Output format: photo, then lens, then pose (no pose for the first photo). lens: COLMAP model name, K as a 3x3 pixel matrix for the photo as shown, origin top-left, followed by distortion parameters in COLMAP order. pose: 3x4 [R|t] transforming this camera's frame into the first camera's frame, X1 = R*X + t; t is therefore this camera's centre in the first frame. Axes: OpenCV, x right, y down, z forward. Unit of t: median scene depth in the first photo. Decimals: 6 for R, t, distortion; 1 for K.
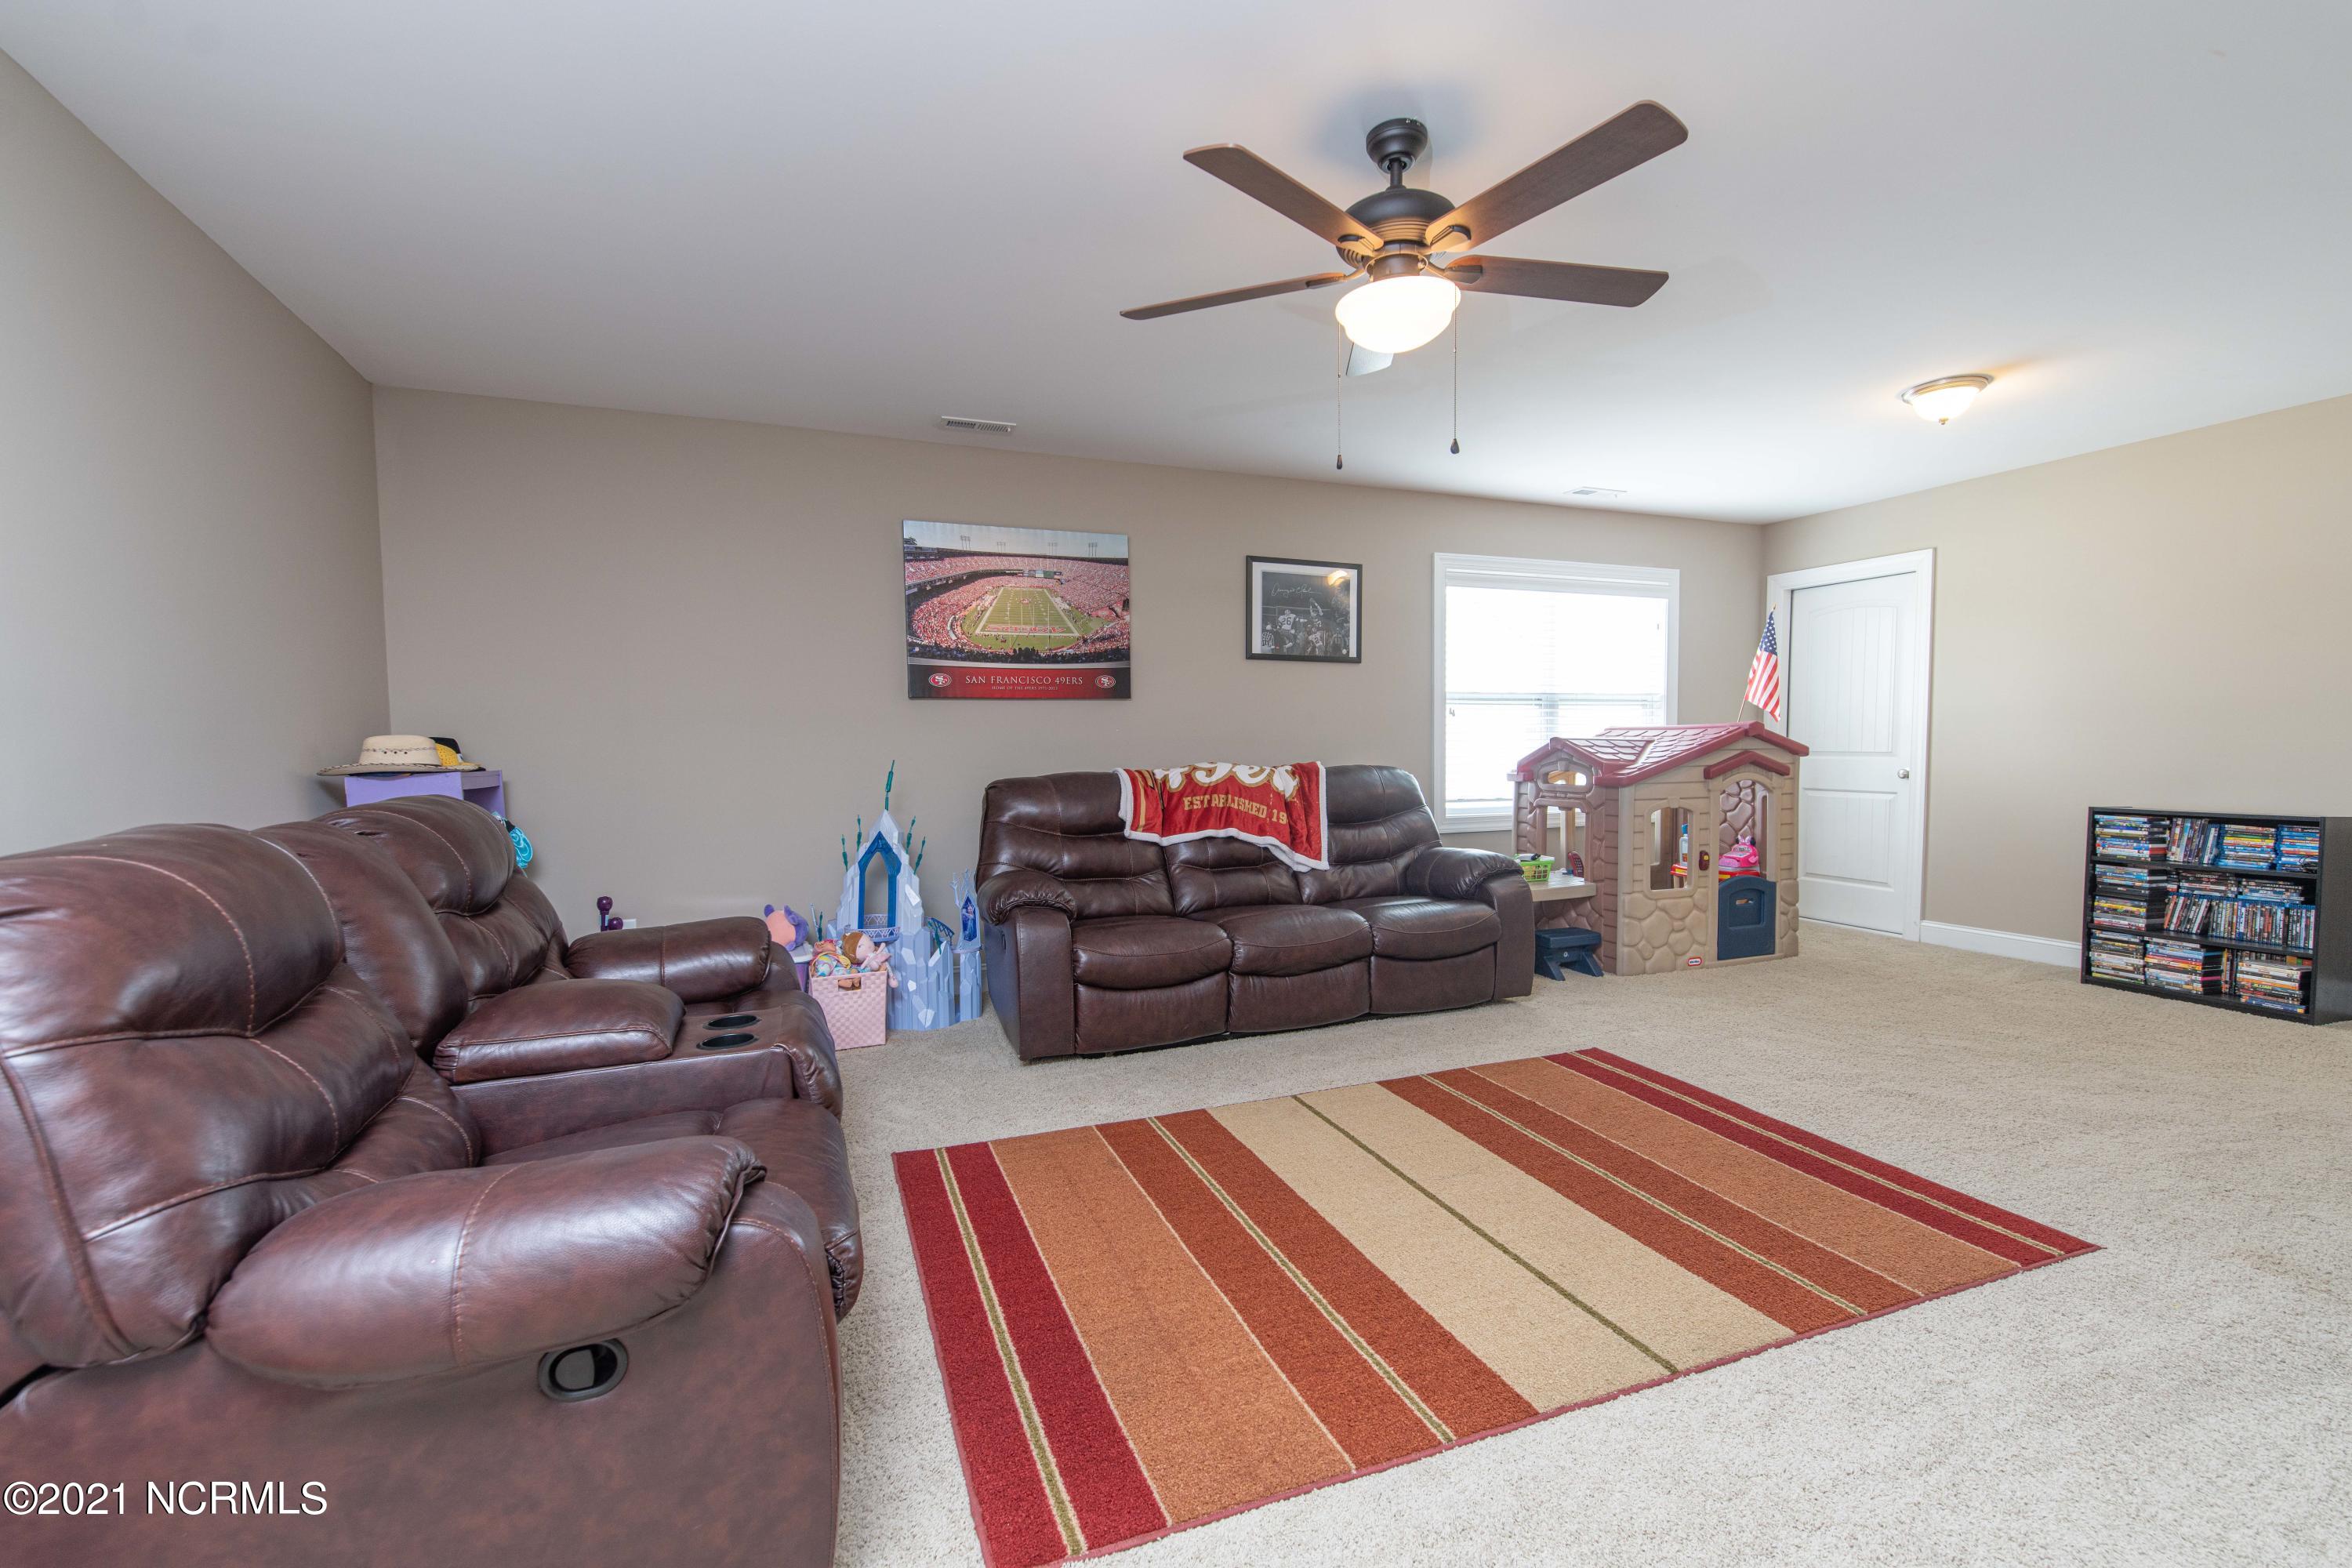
lens RADIAL K [[1022.3, 0, 1181.3], [0, 1022.3, 788.7], [0, 0, 1]] dist [-0.000549, 0.001022]
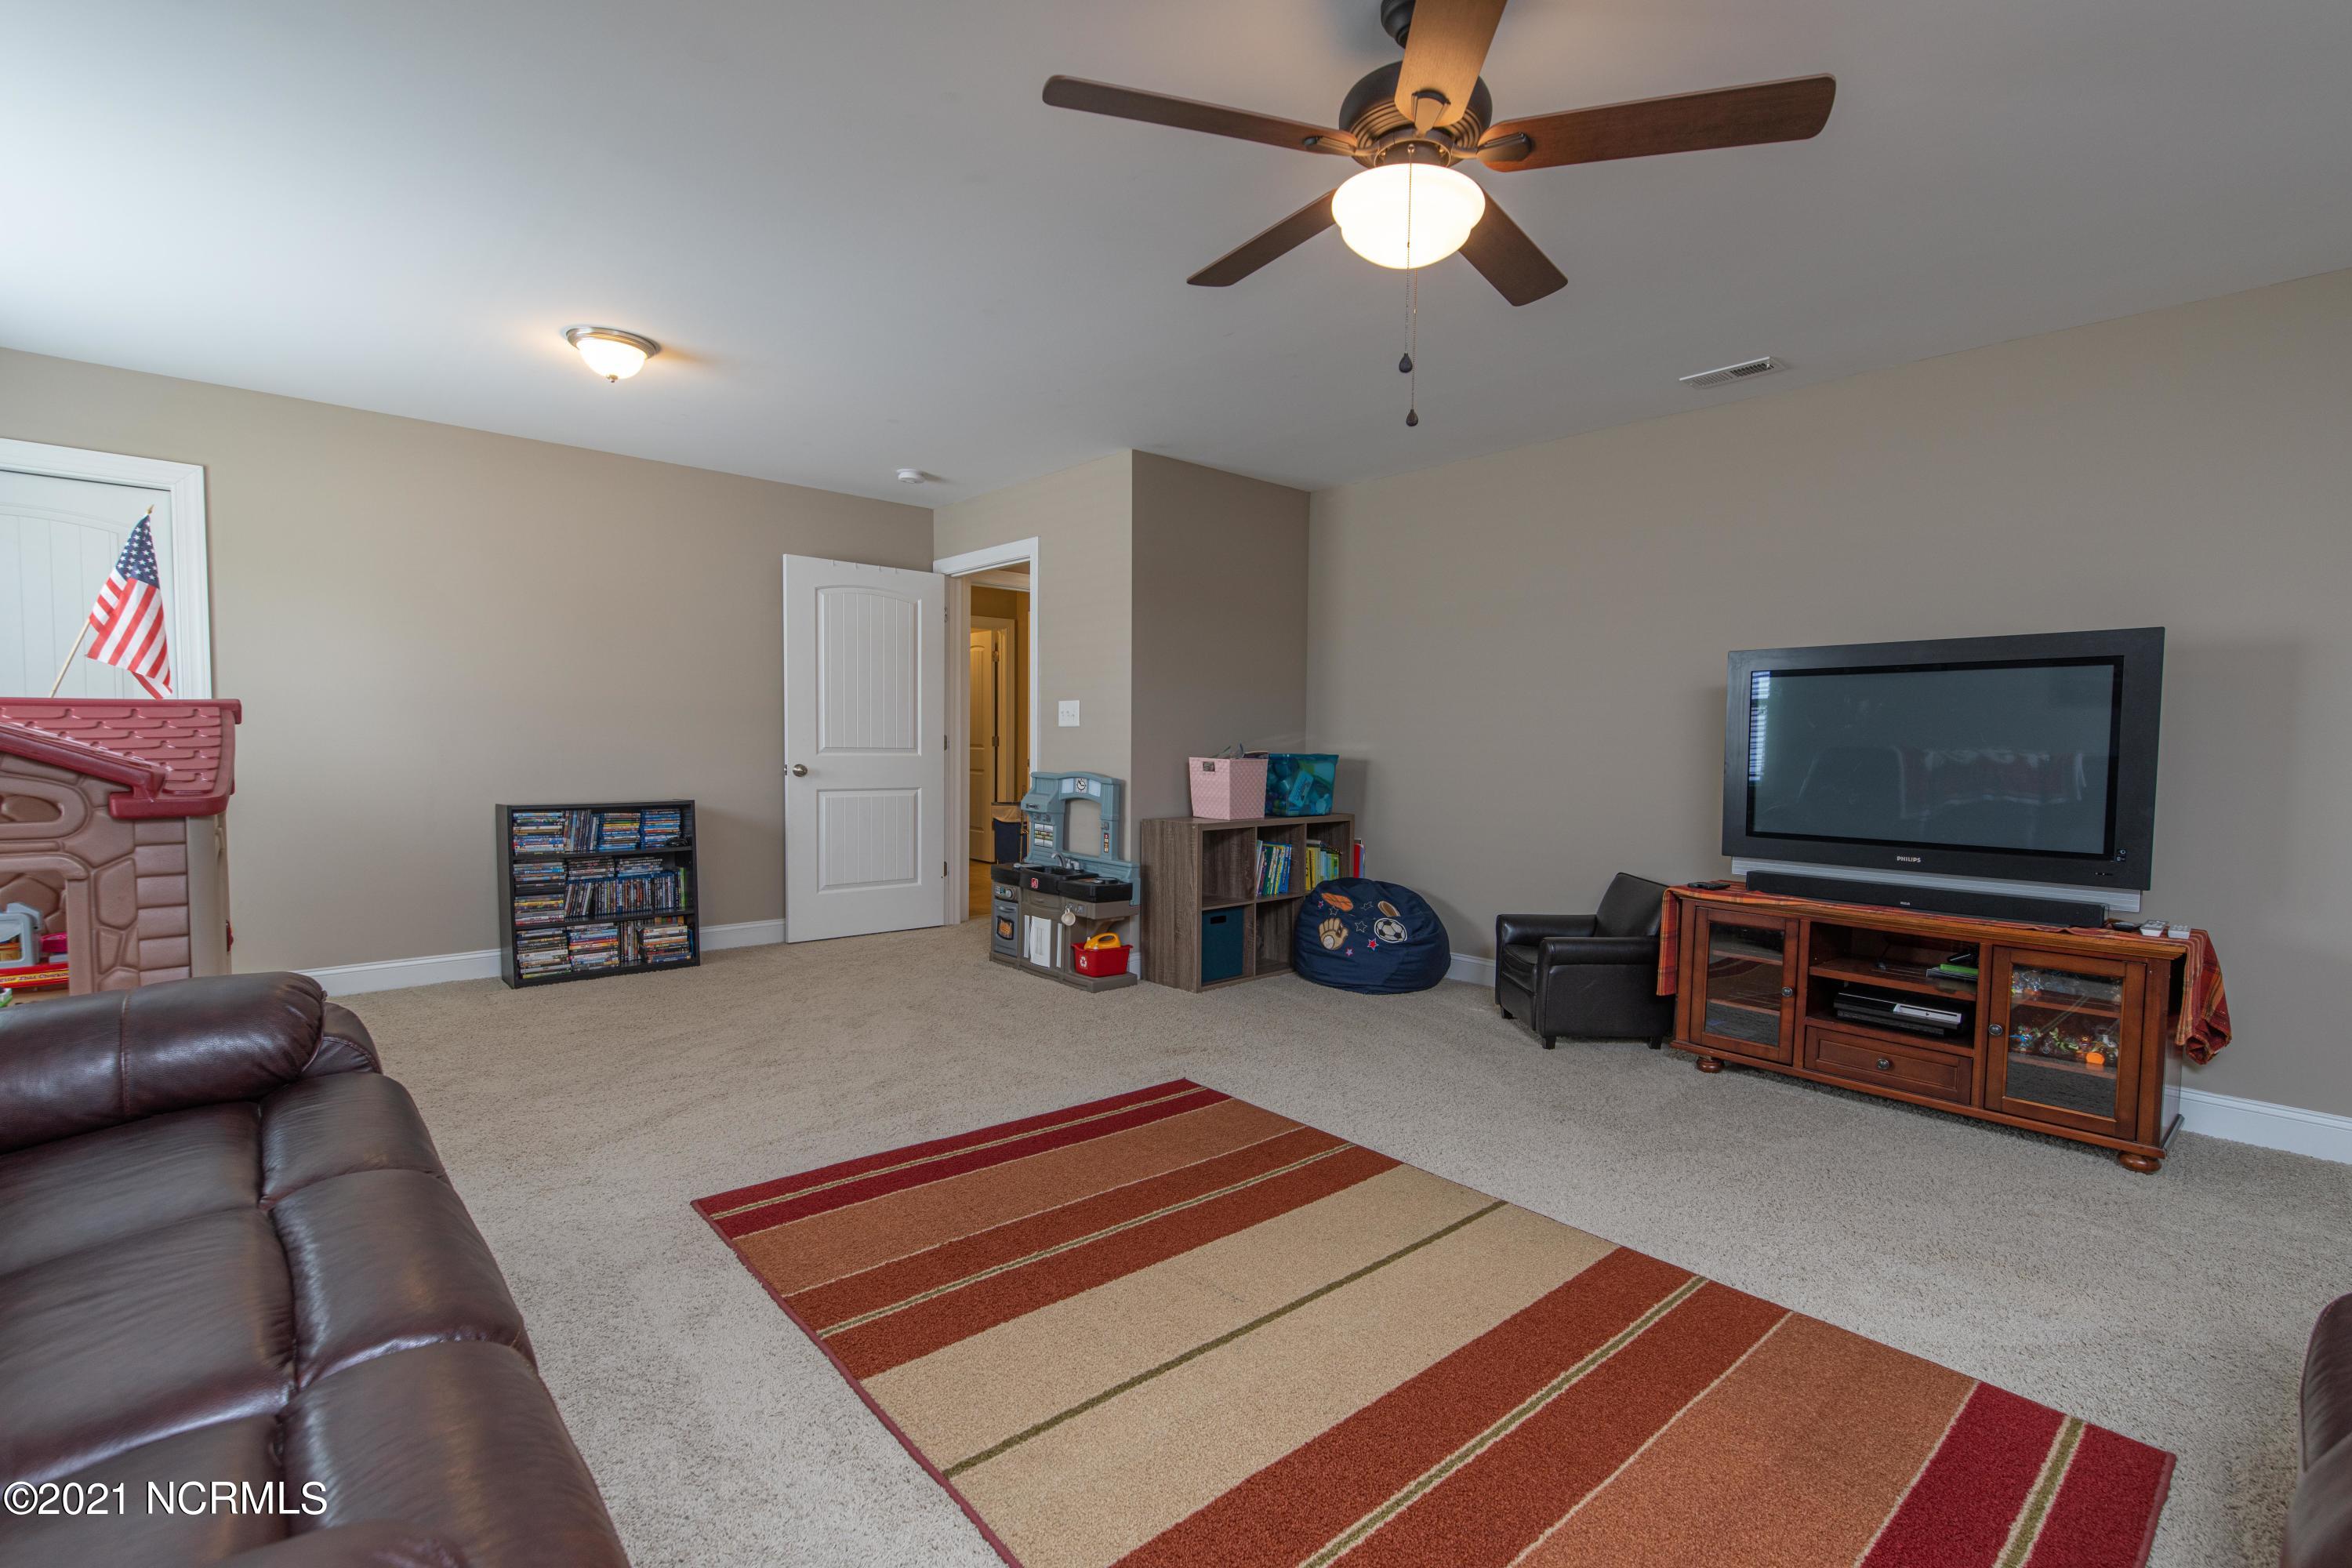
lens RADIAL K [[1022.3, 0, 1237.6], [0, 1022.3, 797.4], [0, 0, 1]] dist [-0.000549, 0.001022]
pose [[-0.361105, -0.046823, 0.931349, -0.272988], [0.030920, 0.997588, 0.062141, -0.030509], [-0.932012, 0.051237, -0.358786, 0.757694]]
